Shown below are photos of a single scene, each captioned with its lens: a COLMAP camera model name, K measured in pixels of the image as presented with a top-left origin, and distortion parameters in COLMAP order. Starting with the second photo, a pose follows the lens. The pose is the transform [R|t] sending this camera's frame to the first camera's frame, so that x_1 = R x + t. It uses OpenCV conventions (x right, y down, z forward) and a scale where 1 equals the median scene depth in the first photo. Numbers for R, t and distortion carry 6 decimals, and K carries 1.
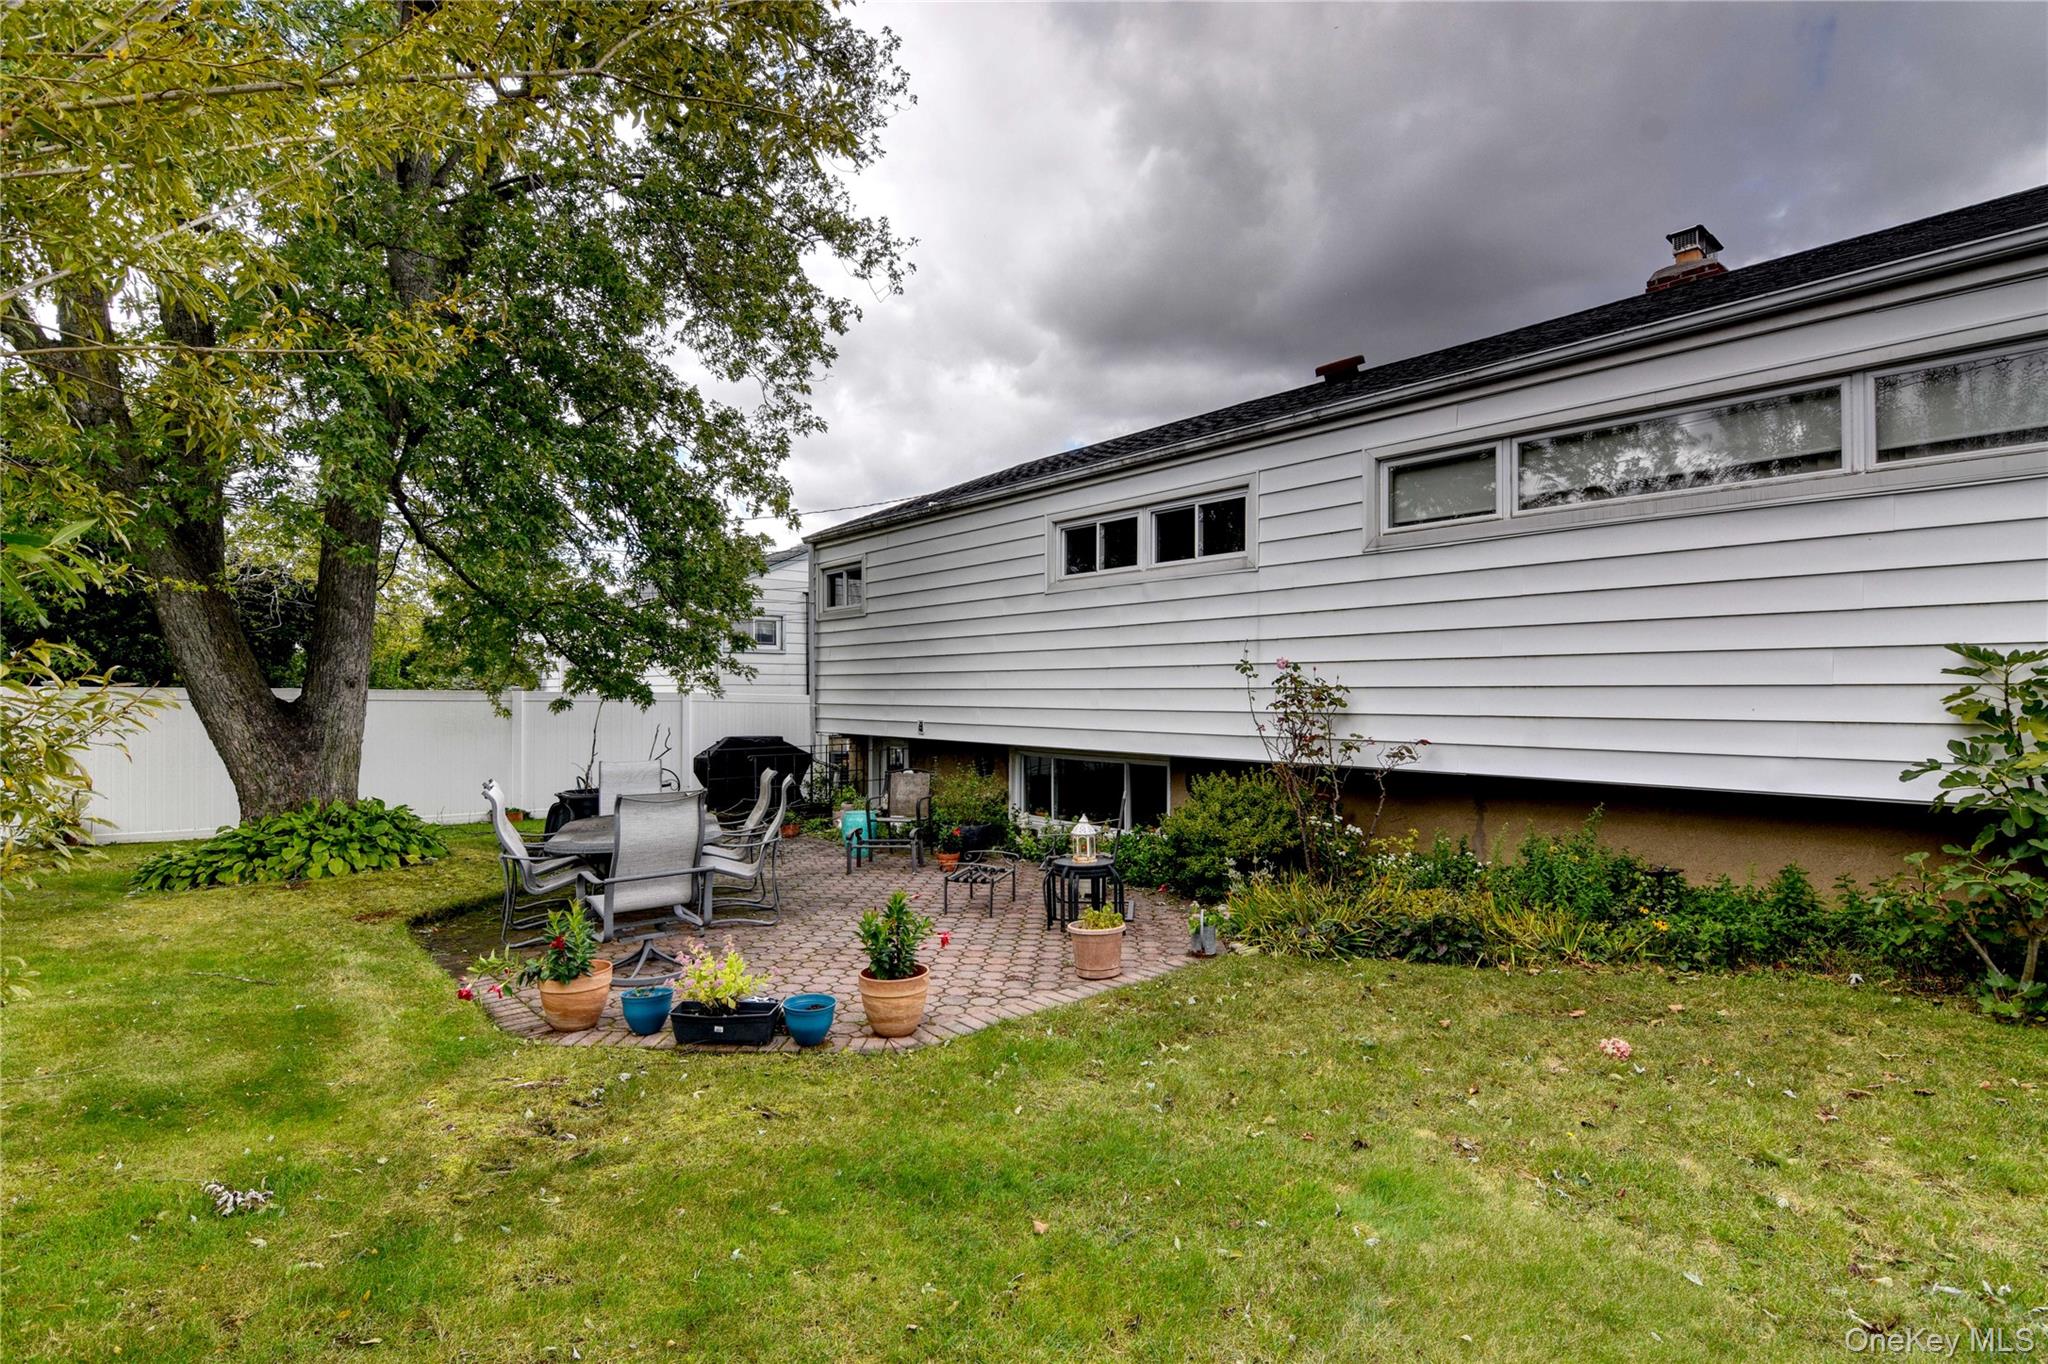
lens RADIAL K [[981.3, 0, 1009.8], [0, 981.3, 684.2], [0, 0, 1]] dist [-0.016664, -0.004604]
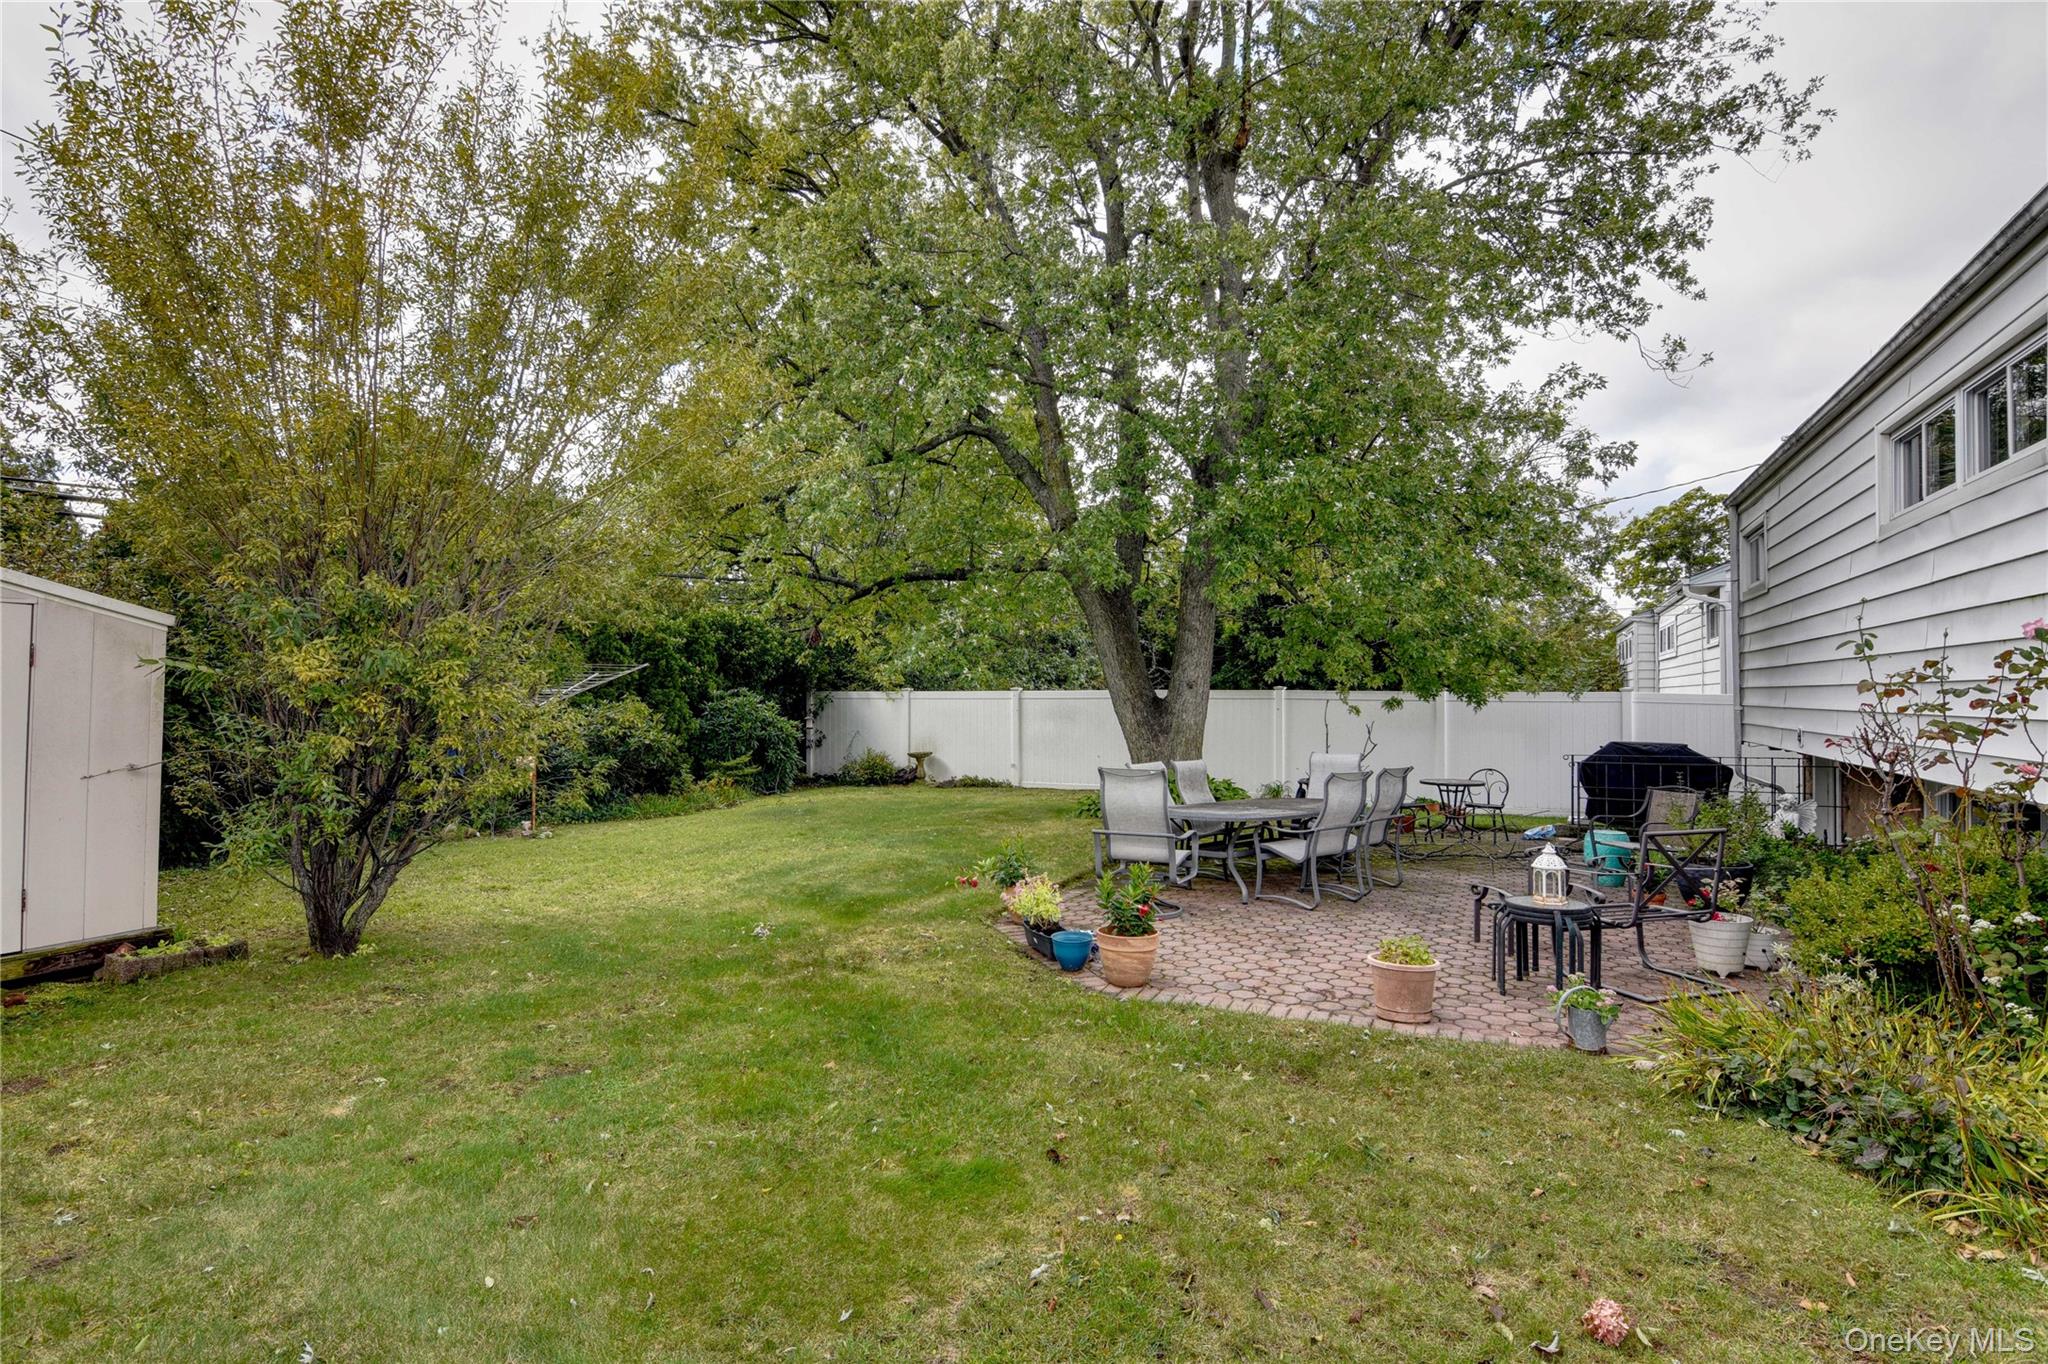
lens RADIAL K [[981.3, 0, 1021.8], [0, 981.3, 677.4], [0, 0, 1]] dist [-0.016664, -0.004604]
pose [[0.401073, -0.016693, -0.915894, 0.747150], [0.007741, 0.999860, -0.014833, 0.009441], [0.916013, -0.001141, 0.401146, 0.355979]]
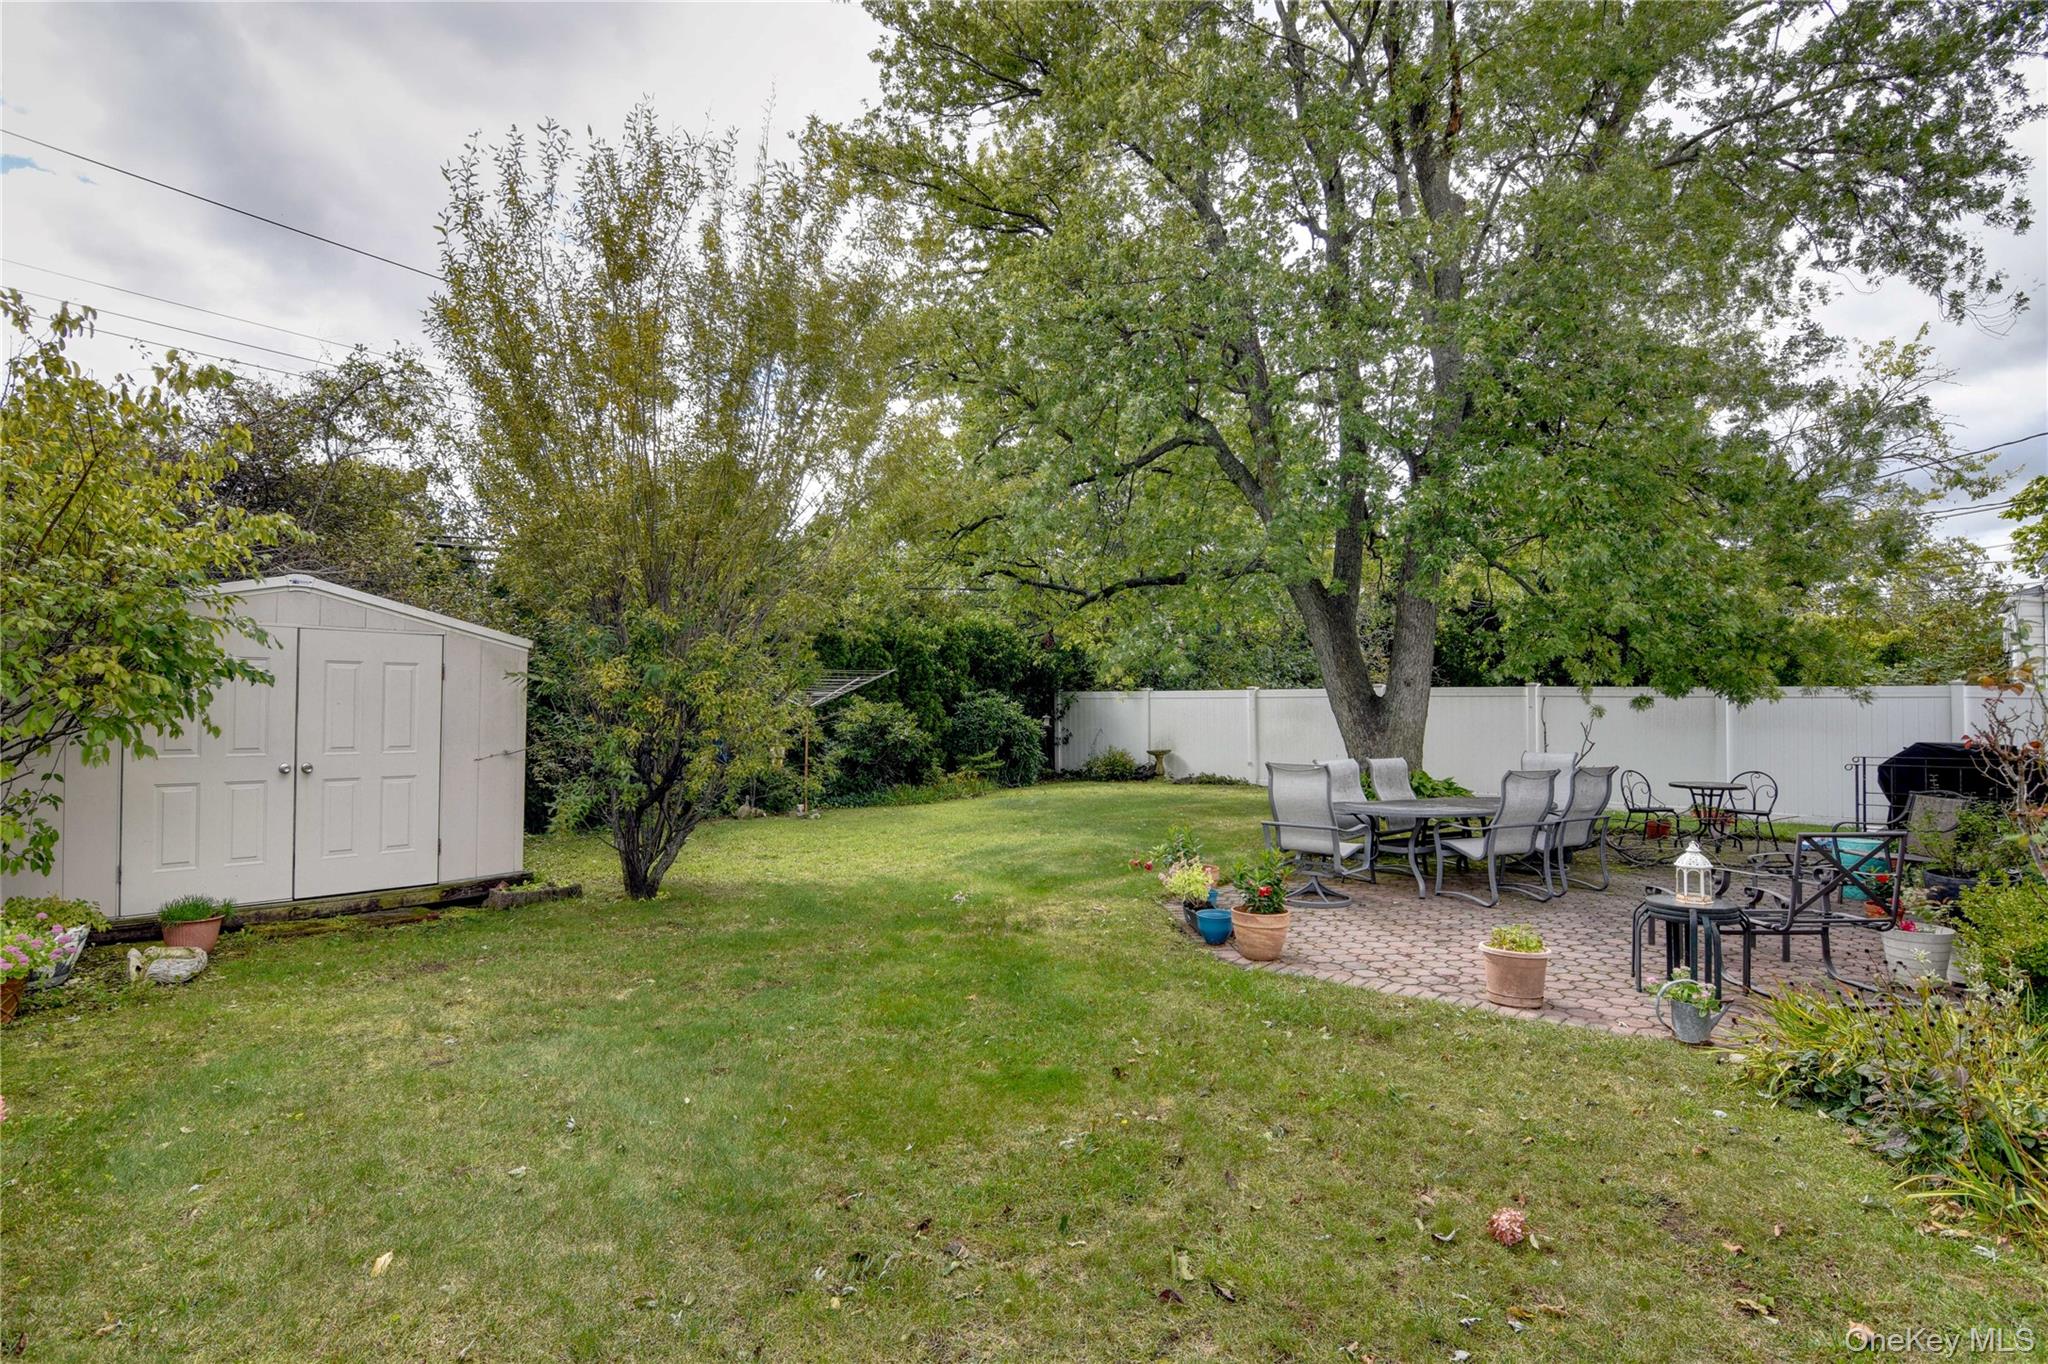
lens RADIAL K [[981.3, 0, 1023.1], [0, 981.3, 682.2], [0, 0, 1]] dist [-0.016664, -0.004604]
pose [[0.133239, -0.015082, -0.990969, 0.915830], [0.015401, 0.999795, -0.013145, 0.010812], [0.990964, -0.013511, 0.133444, 0.447839]]
